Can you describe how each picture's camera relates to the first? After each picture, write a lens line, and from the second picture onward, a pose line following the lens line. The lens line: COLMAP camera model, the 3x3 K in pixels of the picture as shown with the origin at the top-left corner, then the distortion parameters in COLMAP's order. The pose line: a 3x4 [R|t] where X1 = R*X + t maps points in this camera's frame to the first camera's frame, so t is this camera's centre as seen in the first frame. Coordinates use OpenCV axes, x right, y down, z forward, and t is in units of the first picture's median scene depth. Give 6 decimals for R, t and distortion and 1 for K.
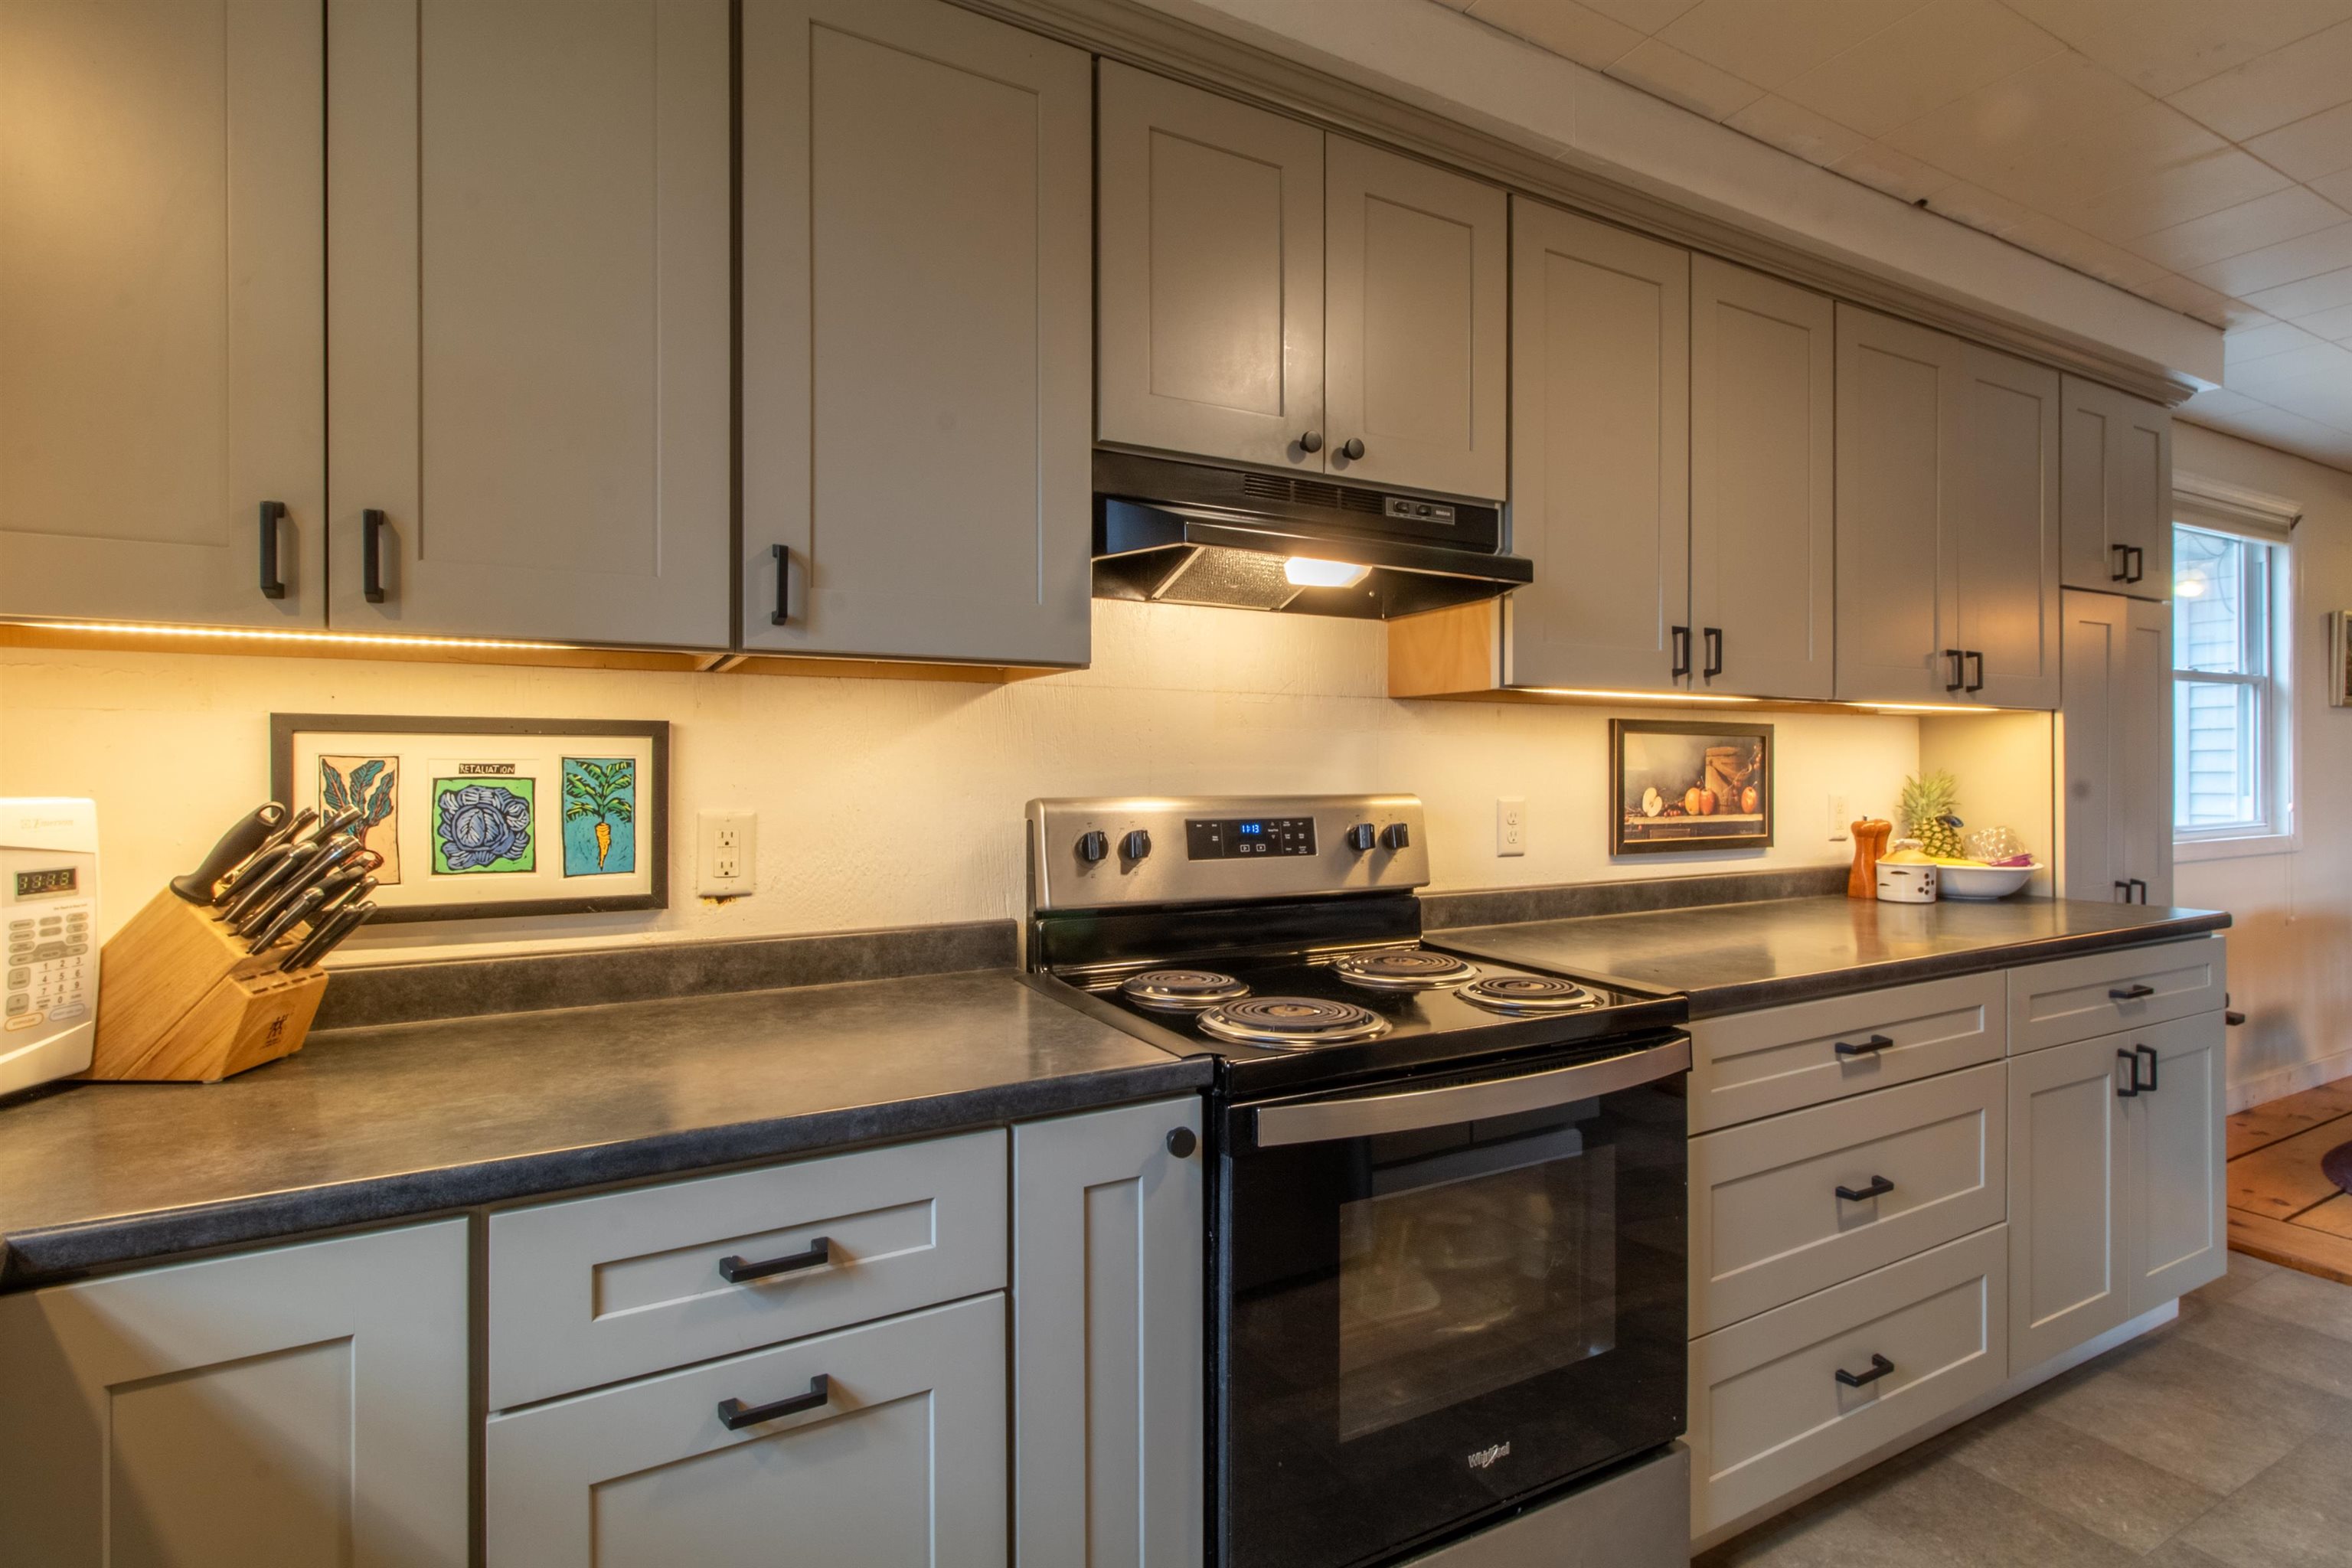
lens RADIAL K [[1121.0, 0, 1165.9], [0, 1121.0, 767.3], [0, 0, 1]] dist [0.002299, 0.000646]
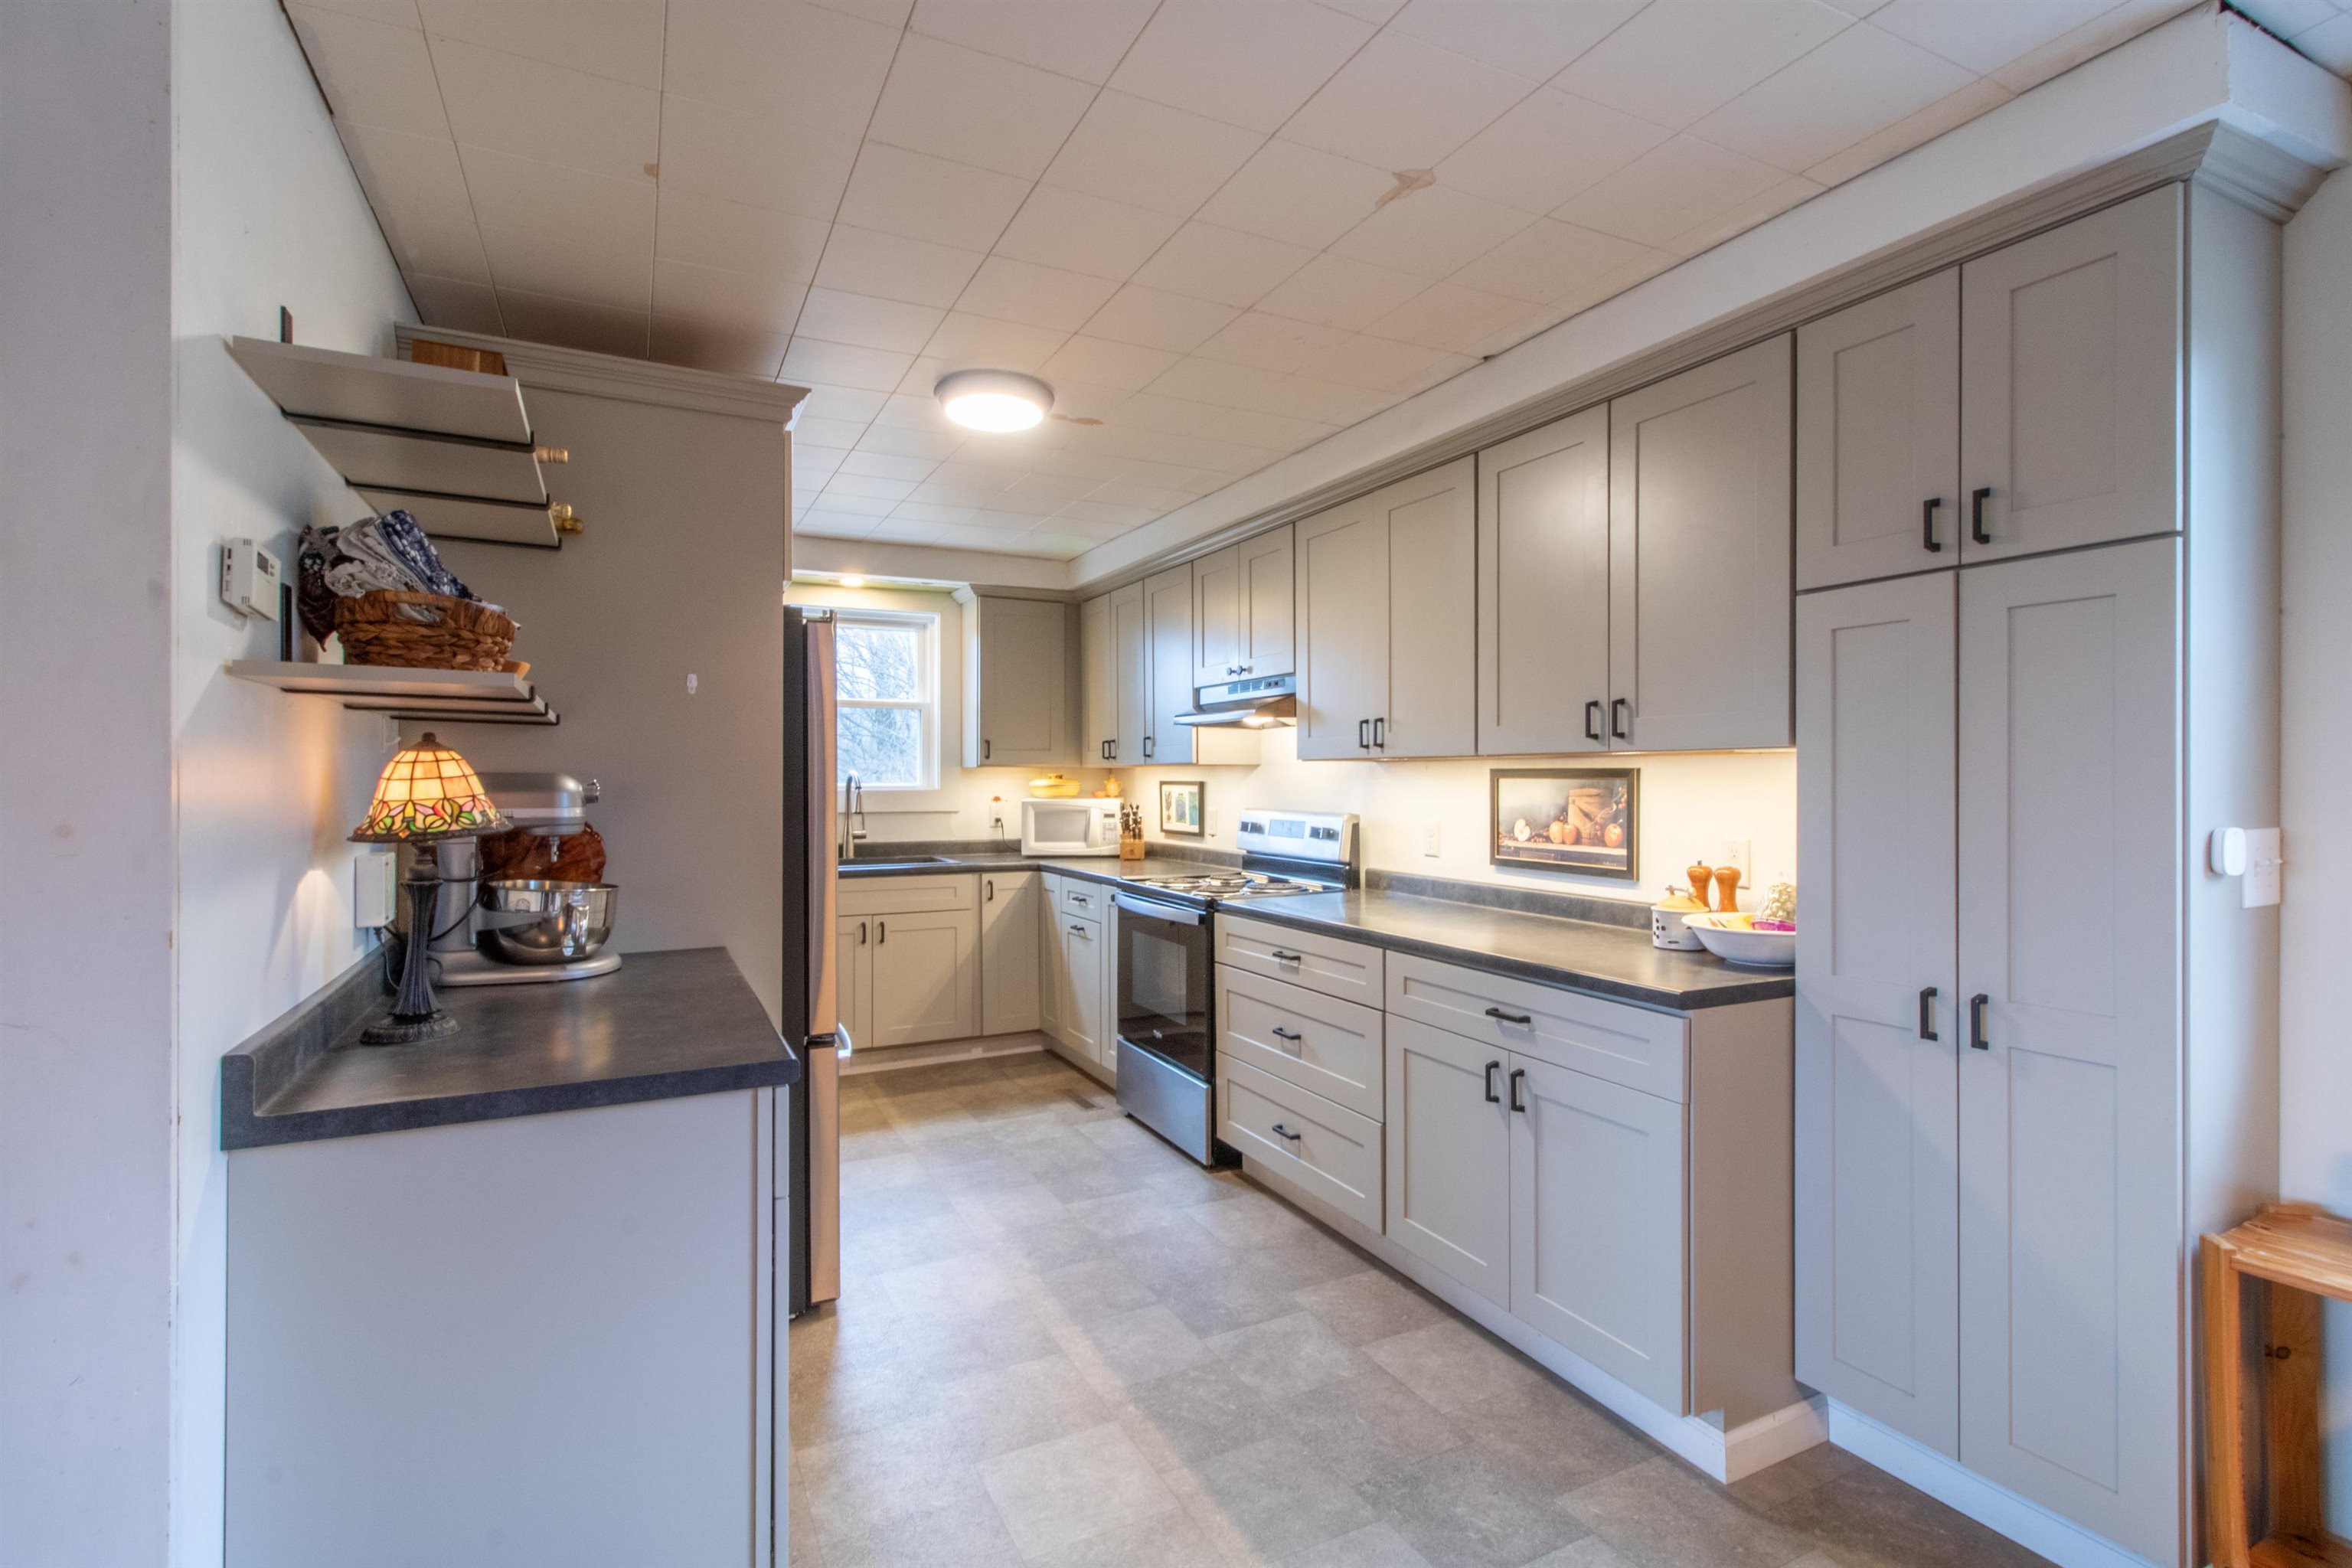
lens RADIAL K [[1103.3, 0, 1166.8], [0, 1103.3, 781.3], [0, 0, 1]] dist [0.000568, 0.001022]
pose [[-0.043417, 0.004003, -0.999049, 1.804116], [0.002686, 0.999989, 0.003890, -0.033880], [0.999053, -0.002514, -0.043428, 0.656112]]
